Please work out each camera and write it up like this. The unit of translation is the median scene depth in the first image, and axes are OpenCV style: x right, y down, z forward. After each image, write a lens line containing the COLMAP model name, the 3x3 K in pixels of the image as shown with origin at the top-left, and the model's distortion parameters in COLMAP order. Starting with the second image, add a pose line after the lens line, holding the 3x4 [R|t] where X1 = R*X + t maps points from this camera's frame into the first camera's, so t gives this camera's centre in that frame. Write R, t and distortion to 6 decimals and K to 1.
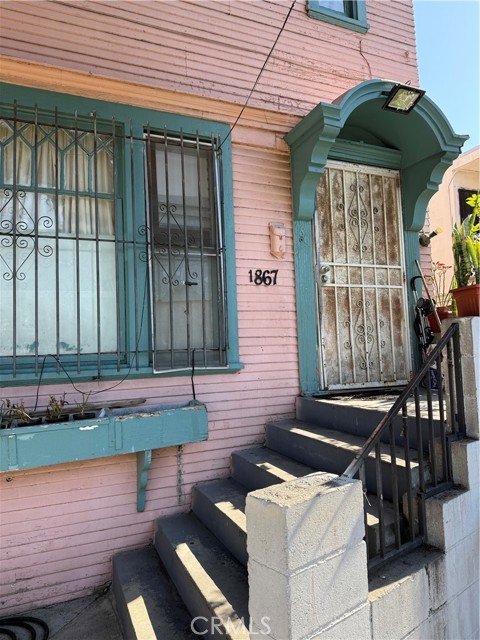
lens RADIAL K [[454.0, 0, 243.0], [0, 454.0, 317.9], [0, 0, 1]] dist [0.051530, -0.030122]
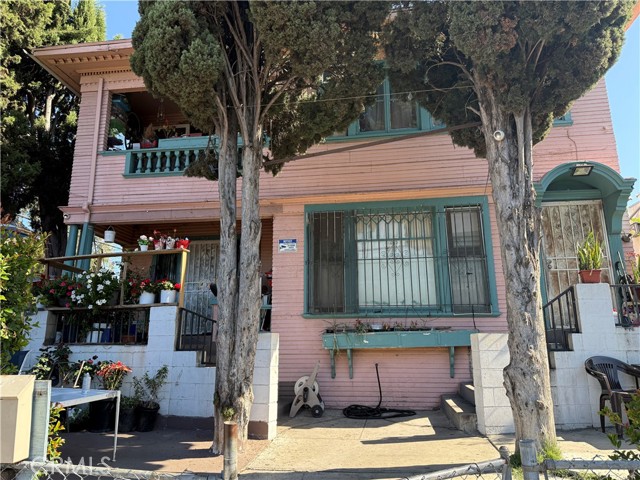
lens RADIAL K [[454.0, 0, 318.4], [0, 454.0, 239.0], [0, 0, 1]] dist [0.051530, -0.030122]
pose [[0.850865, -0.092380, -0.517199, 0.382849], [0.015349, 0.988370, -0.151289, 0.073761], [0.525161, 0.120788, 0.842387, -1.135893]]
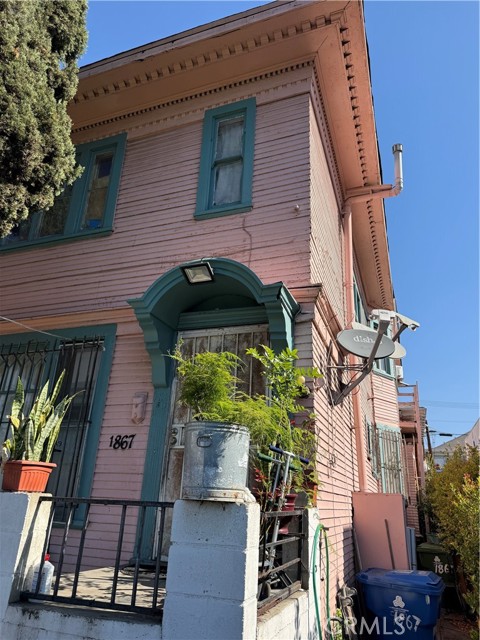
lens RADIAL K [[454.0, 0, 244.3], [0, 454.0, 316.0], [0, 0, 1]] dist [0.051530, -0.030122]
pose [[0.708906, -0.196927, -0.677254, 1.158818], [-0.016225, 0.955423, -0.294795, -0.059139], [0.705117, 0.219970, 0.674109, 0.370352]]
